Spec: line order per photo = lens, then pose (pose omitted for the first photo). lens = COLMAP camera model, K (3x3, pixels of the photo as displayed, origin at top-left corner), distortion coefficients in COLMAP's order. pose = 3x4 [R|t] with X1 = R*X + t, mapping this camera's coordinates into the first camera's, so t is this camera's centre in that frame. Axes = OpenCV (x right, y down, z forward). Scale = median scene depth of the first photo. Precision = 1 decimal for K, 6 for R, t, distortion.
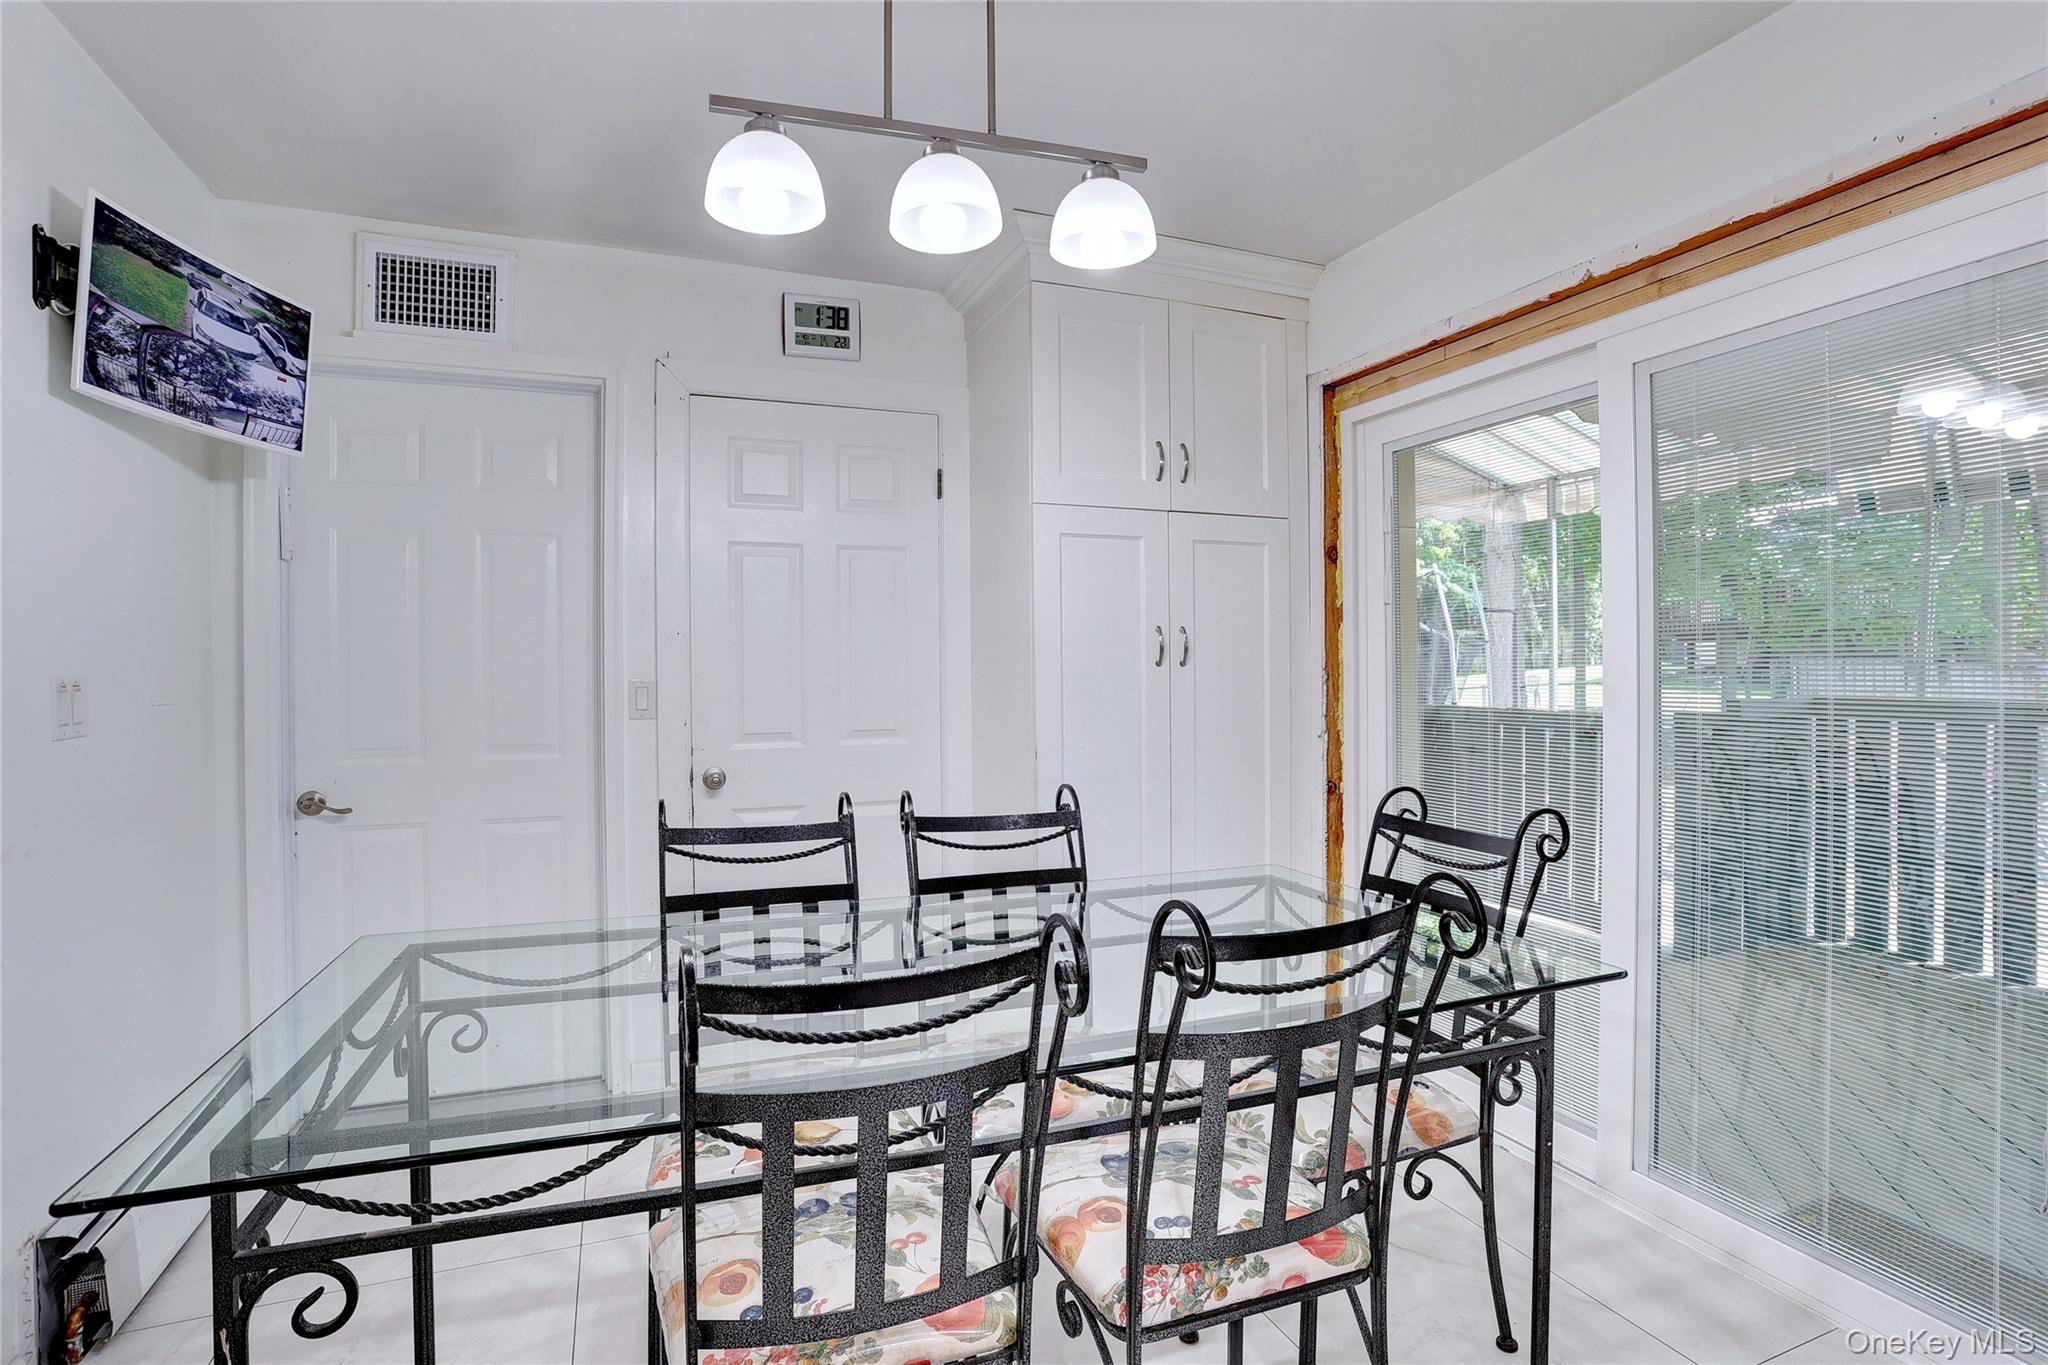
lens RADIAL K [[998.8, 0, 1029.4], [0, 998.8, 674.4], [0, 0, 1]] dist [-0.083604, 0.032662]
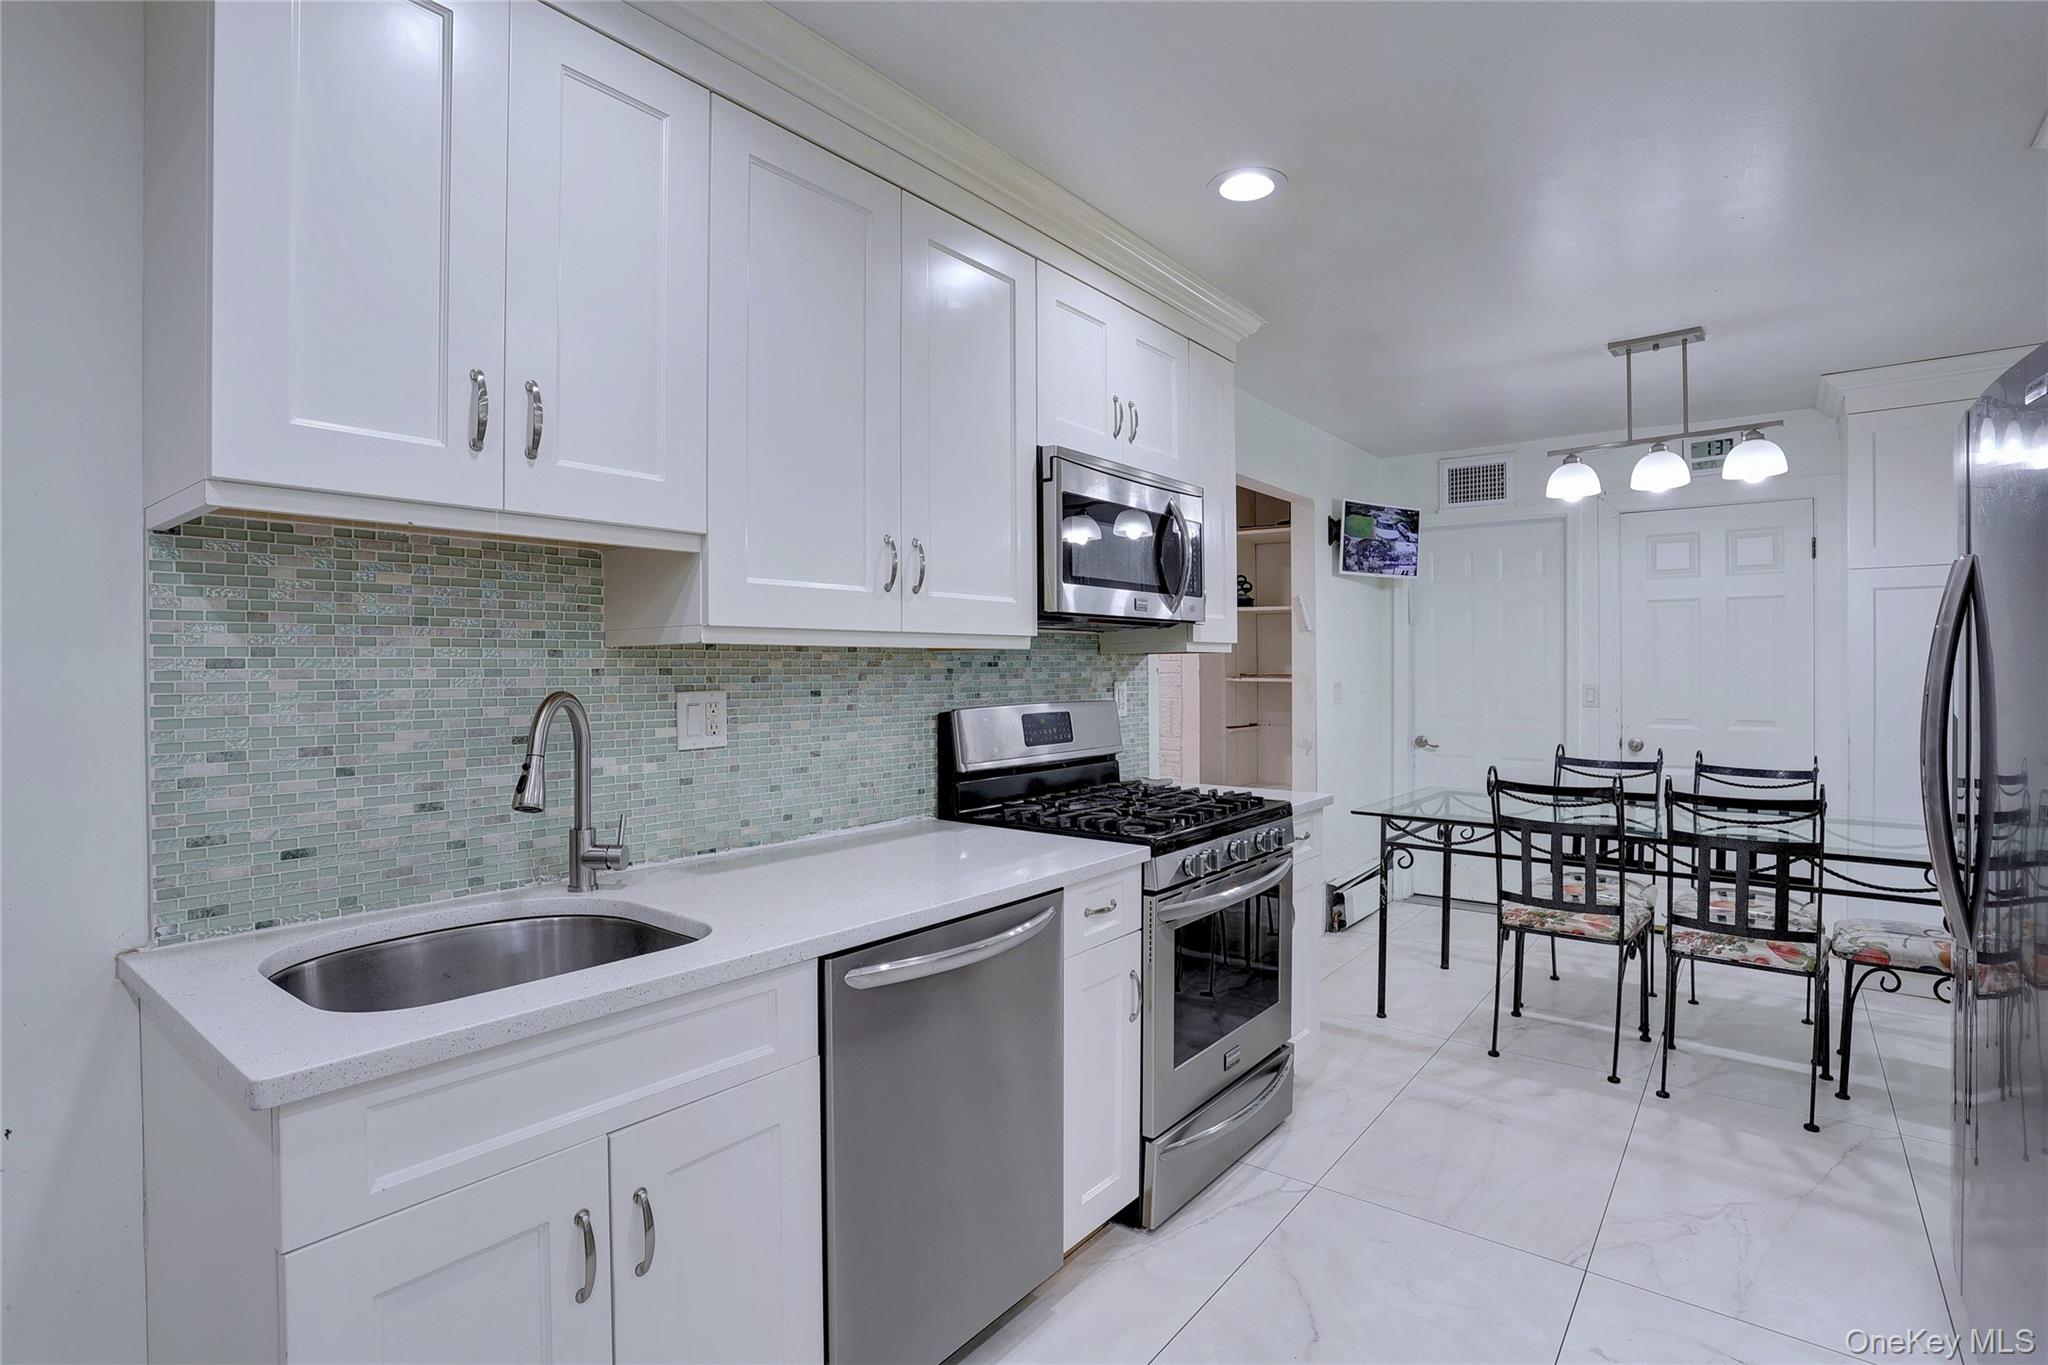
lens RADIAL K [[998.8, 0, 1029.4], [0, 998.8, 674.4], [0, 0, 1]] dist [-0.083604, 0.032662]
pose [[0.502037, 0.015832, -0.864701, 0.785069], [-0.002564, 0.999855, 0.016818, -0.050273], [0.864842, -0.006226, 0.502005, -0.939491]]
